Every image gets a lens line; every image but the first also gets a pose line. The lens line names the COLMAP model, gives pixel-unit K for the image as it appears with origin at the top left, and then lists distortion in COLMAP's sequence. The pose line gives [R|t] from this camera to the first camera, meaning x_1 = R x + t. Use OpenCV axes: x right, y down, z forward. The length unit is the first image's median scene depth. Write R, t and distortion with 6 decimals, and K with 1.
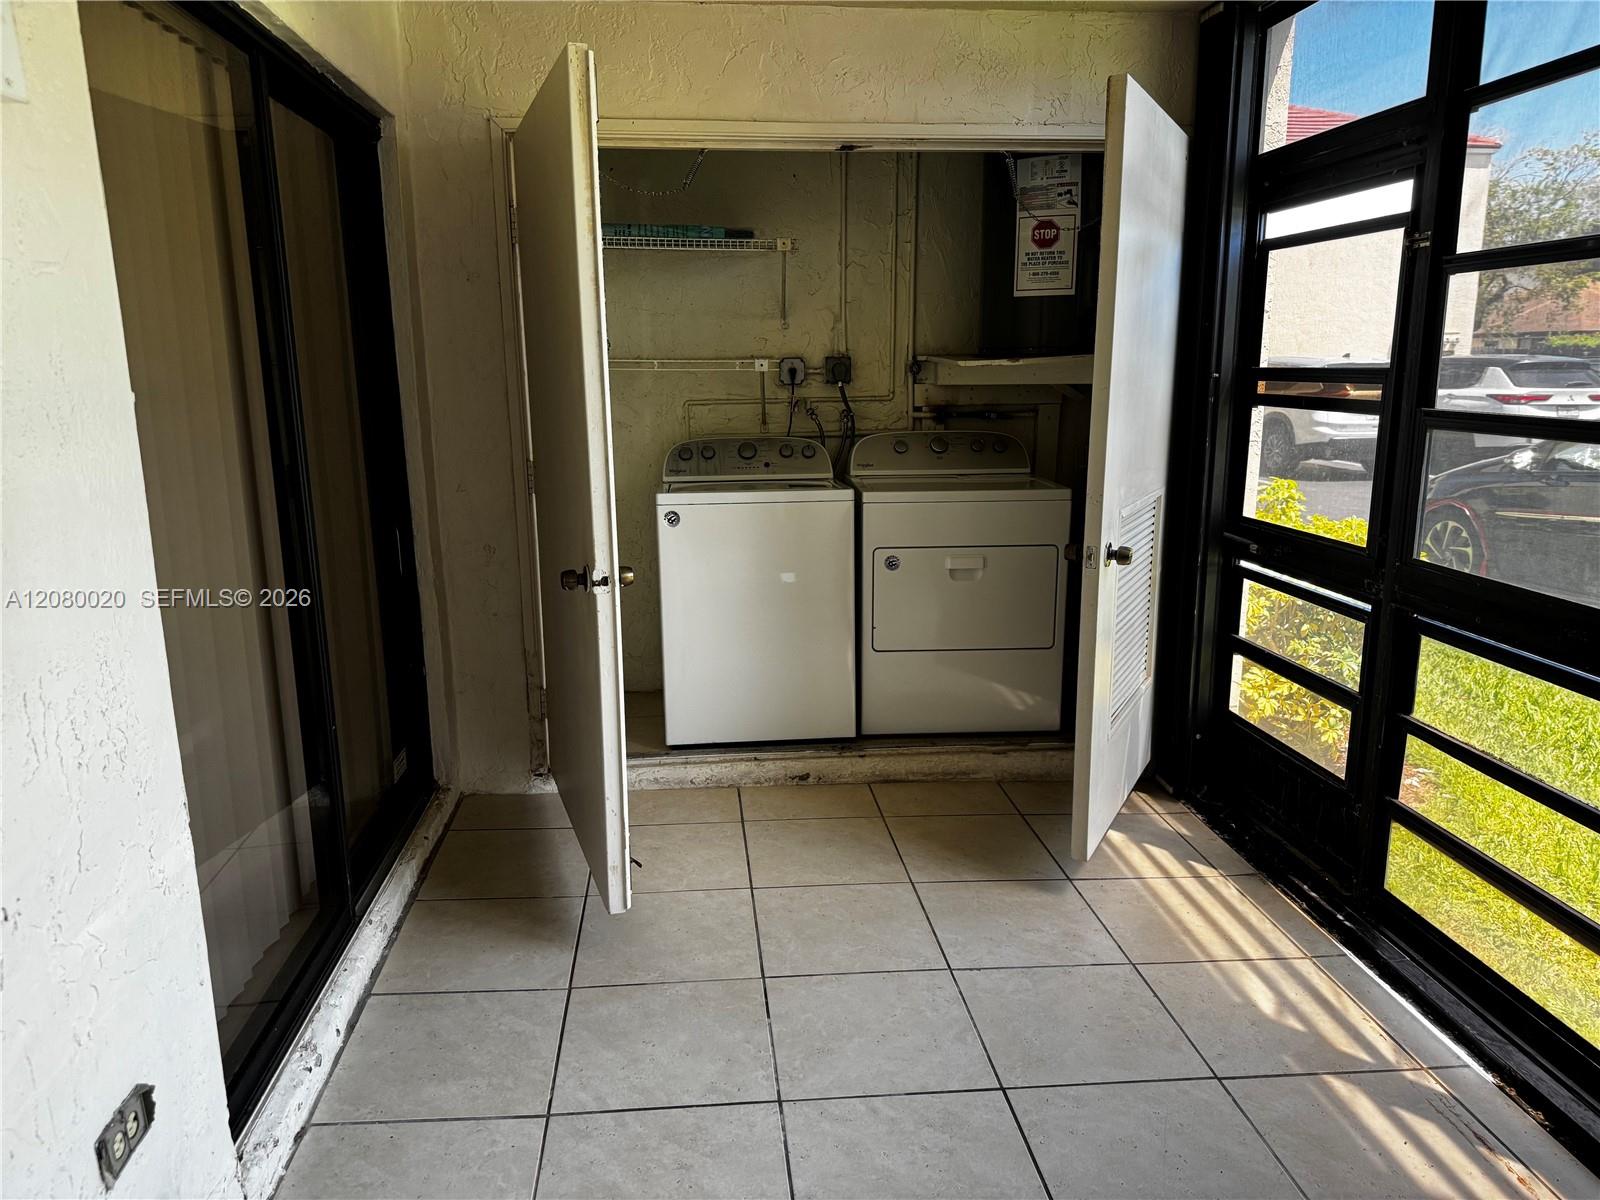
lens RADIAL K [[1143.6, 0, 797.8], [0, 1143.6, 593.2], [0, 0, 1]] dist [0.014018, -0.011598]
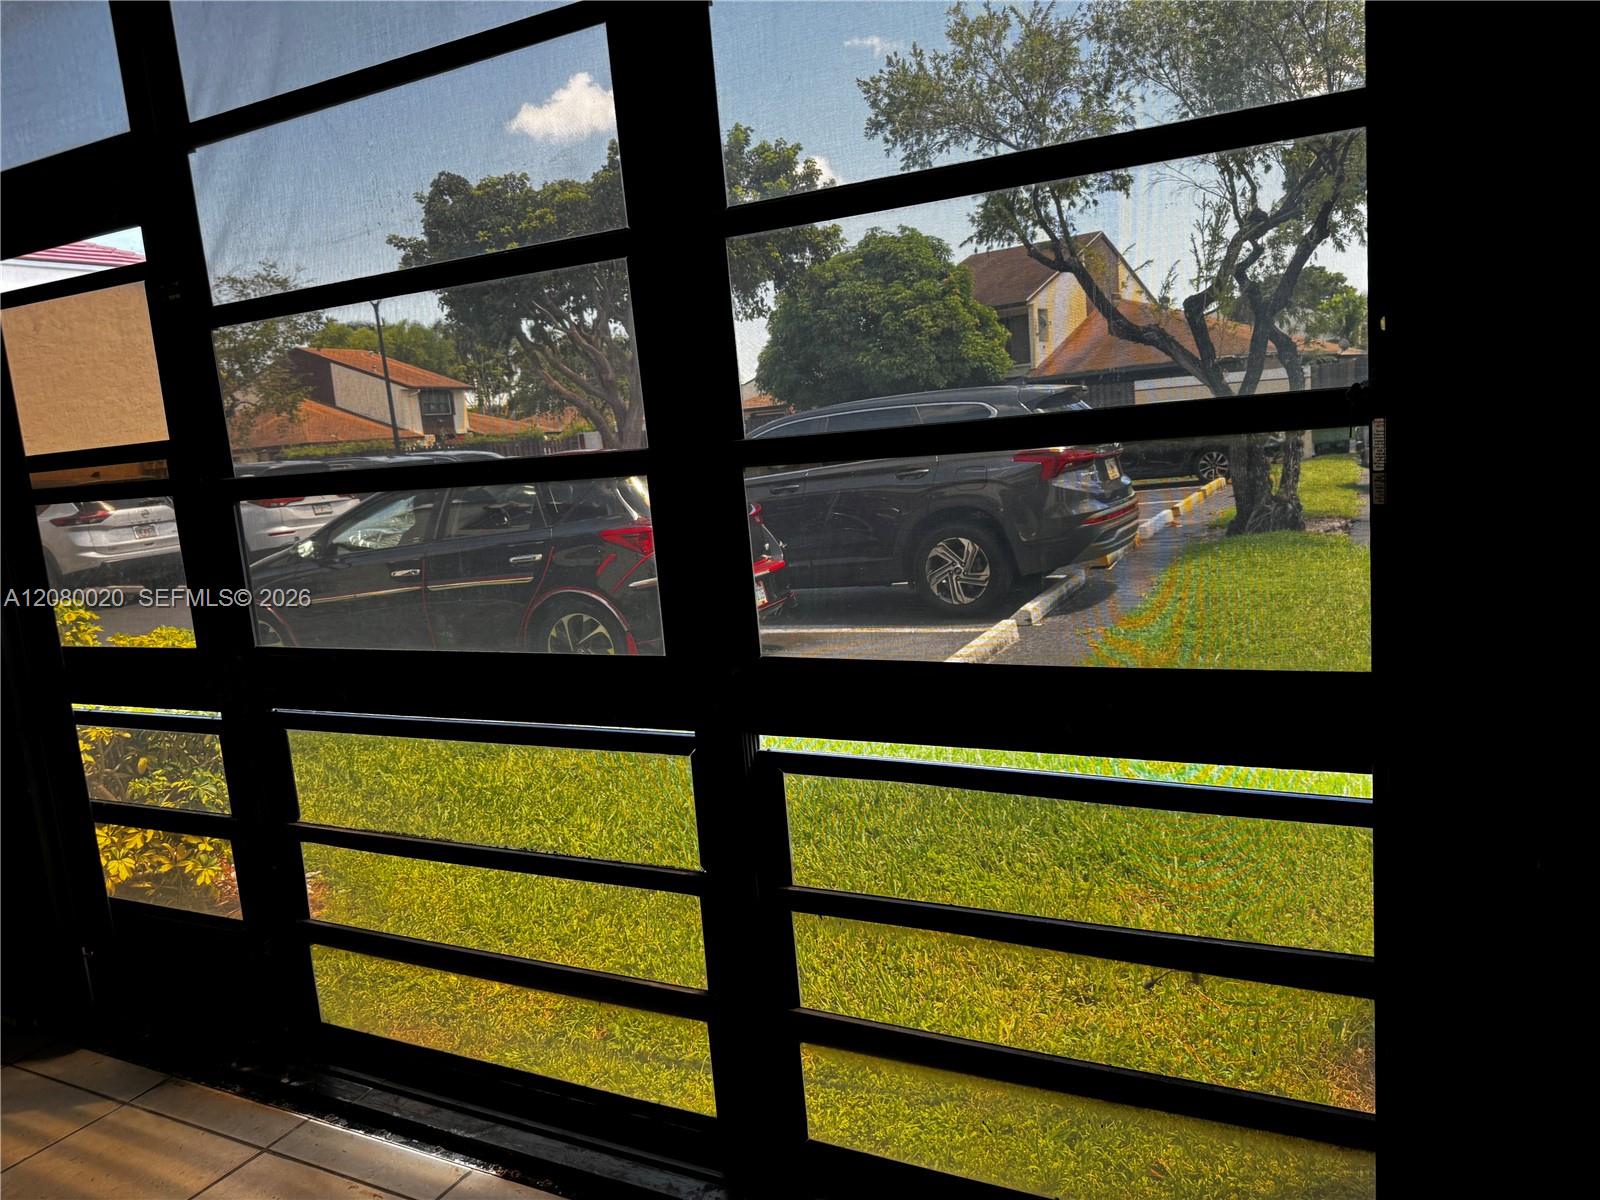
lens RADIAL K [[1143.6, 0, 797.8], [0, 1143.6, 593.2], [0, 0, 1]] dist [0.014018, -0.011598]
pose [[0.547102, -0.163286, 0.820986, 0.041929], [0.247236, 0.968554, 0.027879, 0.006437], [-0.799721, 0.187725, 0.570268, 0.133856]]
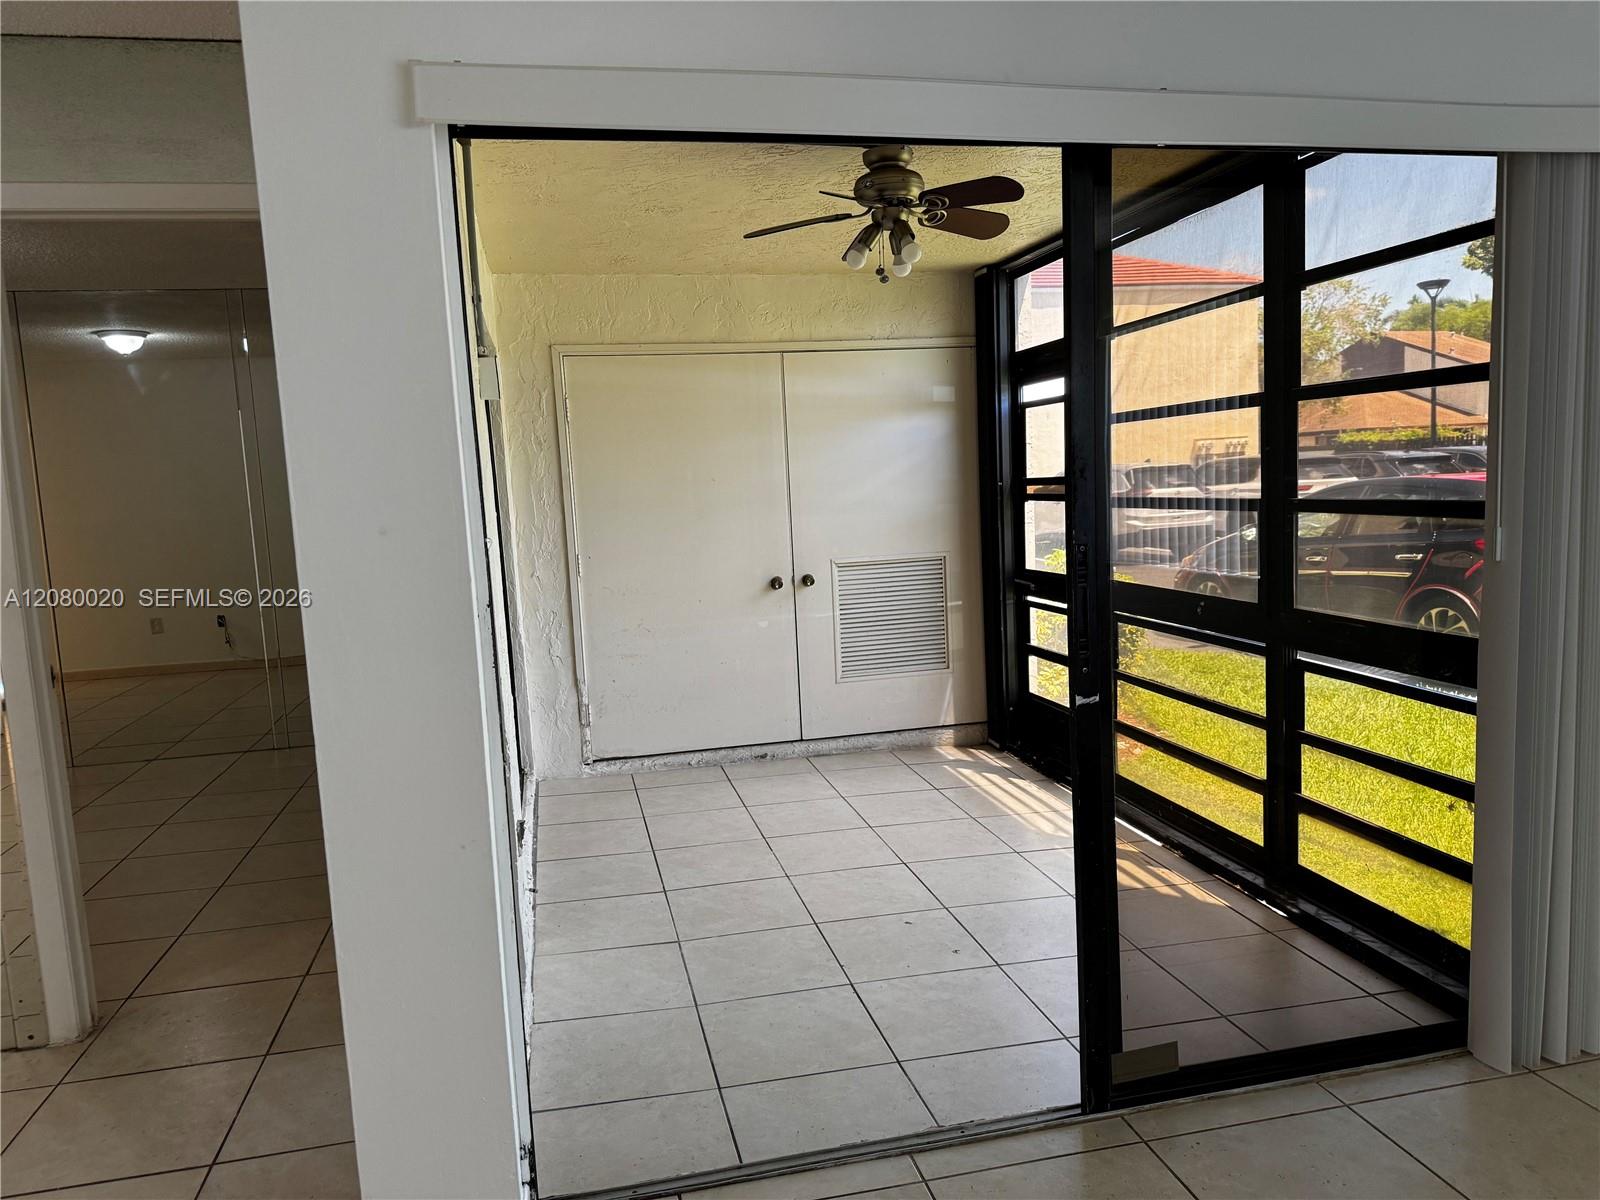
lens RADIAL K [[1143.6, 0, 797.8], [0, 1143.6, 593.2], [0, 0, 1]] dist [0.014018, -0.011598]
pose [[0.992128, -0.056096, 0.111961, -0.118087], [0.067352, 0.992763, -0.099425, 0.110350], [-0.105573, 0.106183, 0.988726, -0.579360]]
